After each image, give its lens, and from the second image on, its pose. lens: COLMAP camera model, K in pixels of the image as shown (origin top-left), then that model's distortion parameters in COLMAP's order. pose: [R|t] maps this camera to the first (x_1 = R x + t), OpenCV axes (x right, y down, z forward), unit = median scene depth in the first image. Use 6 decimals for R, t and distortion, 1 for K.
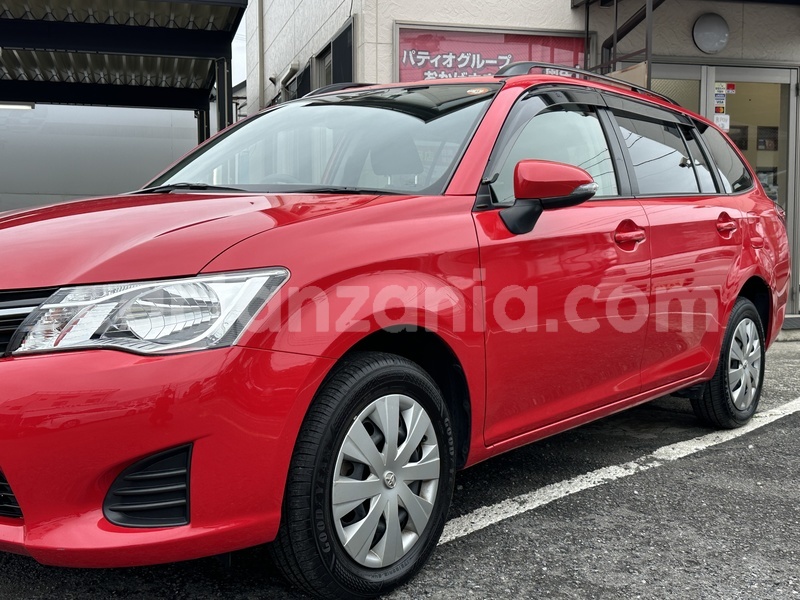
lens RADIAL K [[952.3, 0, 396.1], [0, 952.3, 295.2], [0, 0, 1]] dist [0.100922, 0.000000]
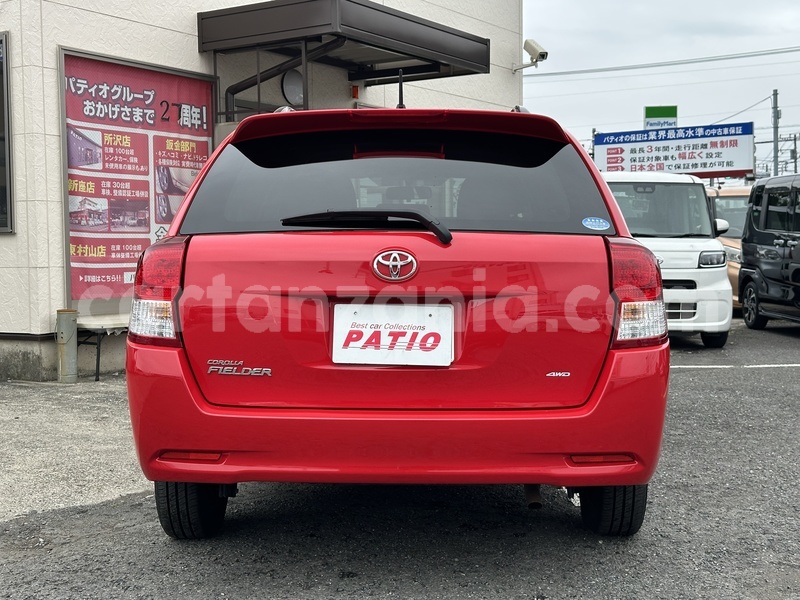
lens RADIAL K [[1123.2, 0, 396.4], [0, 1123.2, 290.5], [0, 0, 1]] dist [0.121130, 0.000000]
pose [[0.738861, -0.031900, 0.673103, -0.511948], [0.053347, 0.998513, -0.011237, -0.014905], [-0.671743, 0.044210, 0.739464, -0.041494]]
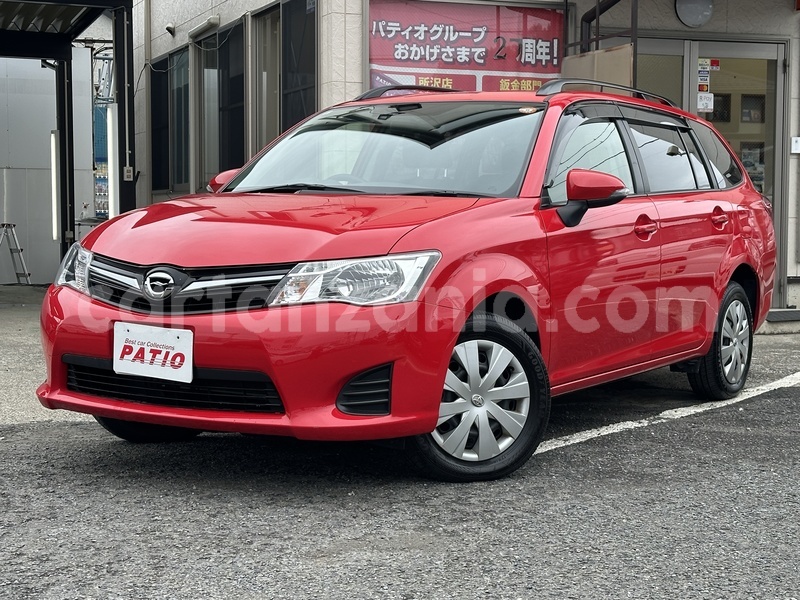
lens RADIAL K [[1411.7, 0, 392.4], [0, 1411.7, 295.5], [0, 0, 1]] dist [0.154338, 0.000000]
pose [[0.993016, -0.003486, 0.117927, -0.134655], [0.004373, 0.999964, -0.007260, 0.017532], [-0.117898, 0.007725, 0.992996, -0.350681]]
